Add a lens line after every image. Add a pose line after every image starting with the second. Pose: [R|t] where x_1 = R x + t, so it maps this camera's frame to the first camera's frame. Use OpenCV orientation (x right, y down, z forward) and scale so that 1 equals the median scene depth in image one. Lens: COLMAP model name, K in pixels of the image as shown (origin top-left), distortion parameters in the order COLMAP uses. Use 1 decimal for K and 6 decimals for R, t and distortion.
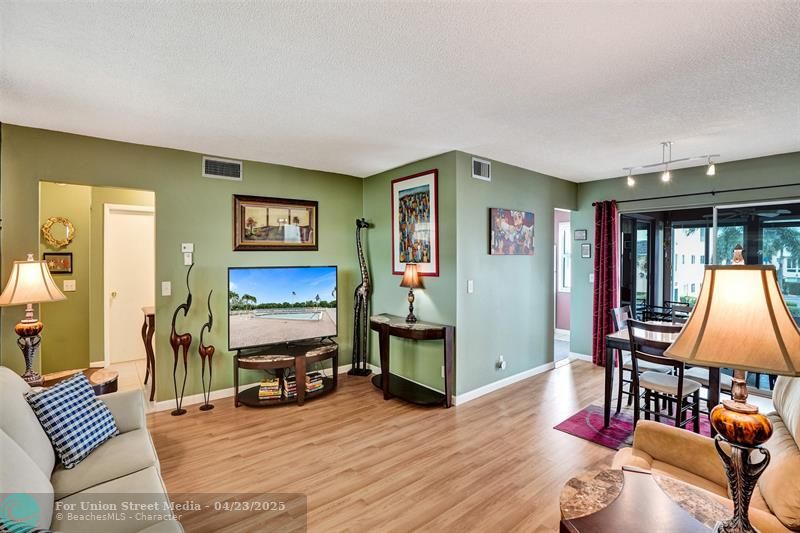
lens RADIAL K [[369.6, 0, 412.6], [0, 369.6, 262.5], [0, 0, 1]] dist [-0.000472, -0.000048]
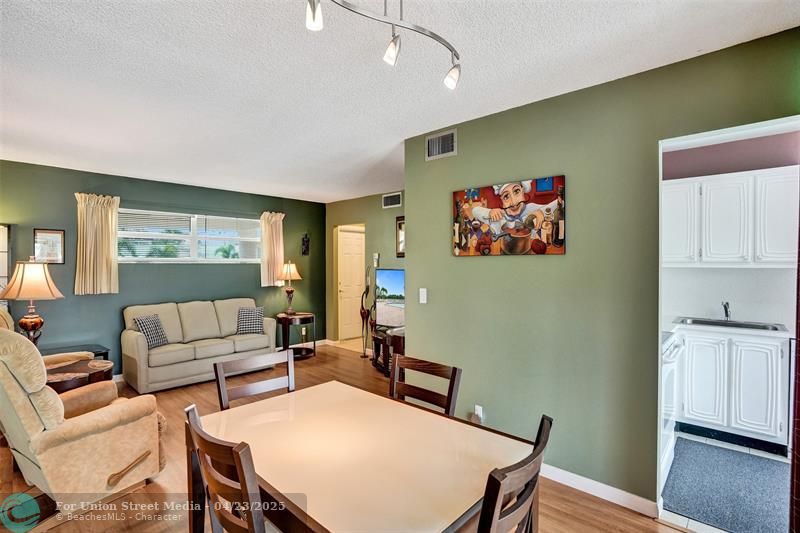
lens RADIAL K [[381.2, 0, 402.8], [0, 381.2, 269.0], [0, 0, 1]] dist [-0.067374, 0.026990]
pose [[0.137285, 0.014343, -0.990428, 0.893352], [-0.011067, 0.999855, 0.012945, -0.004716], [0.990470, 0.009184, 0.137424, 0.761175]]
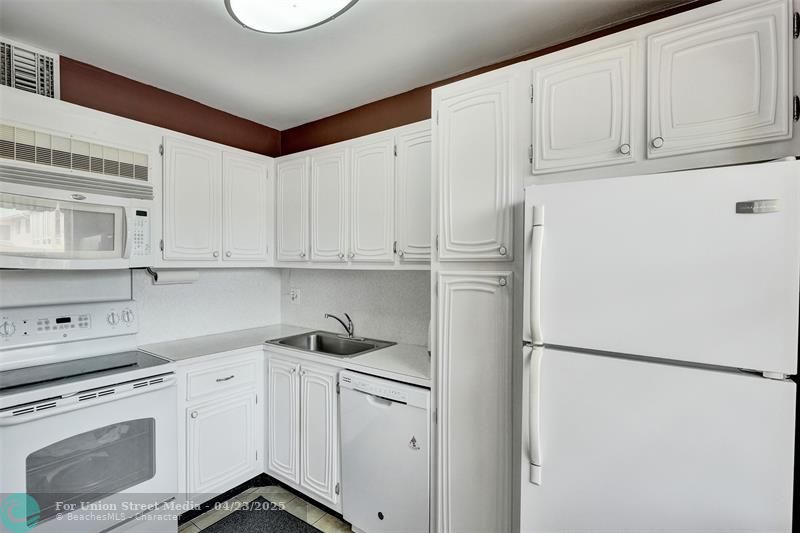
lens RADIAL K [[382.7, 0, 402.2], [0, 382.7, 267.0], [0, 0, 1]] dist [-0.000935, -0.000112]
pose [[0.239370, 0.012769, -0.970844, 0.844013], [-0.014491, 0.999849, 0.009577, -0.015109], [0.970820, 0.011776, 0.239519, 1.467271]]
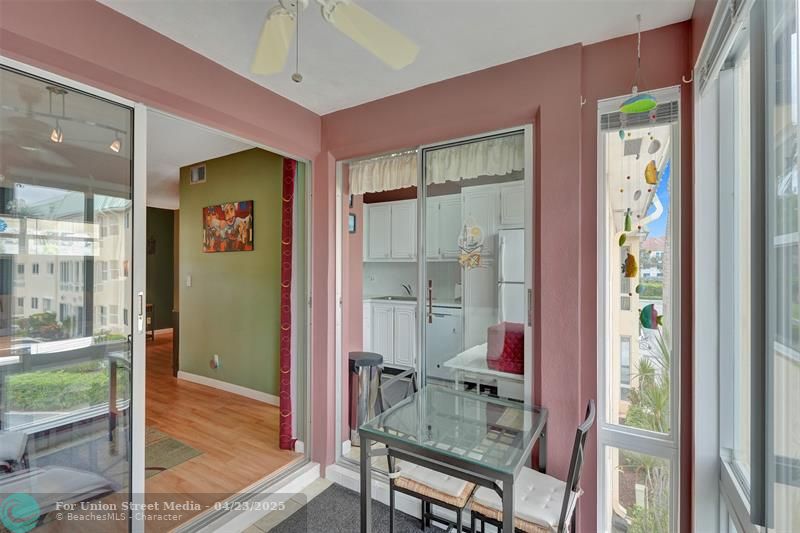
lens RADIAL K [[371.6, 0, 412.1], [0, 371.6, 269.9], [0, 0, 1]] dist [0.000141, 0.000241]
pose [[0.330114, 0.003592, -0.943934, 1.331163], [-0.013153, 0.999913, -0.000794, 0.019968], [0.943849, 0.012677, 0.330133, 1.153624]]
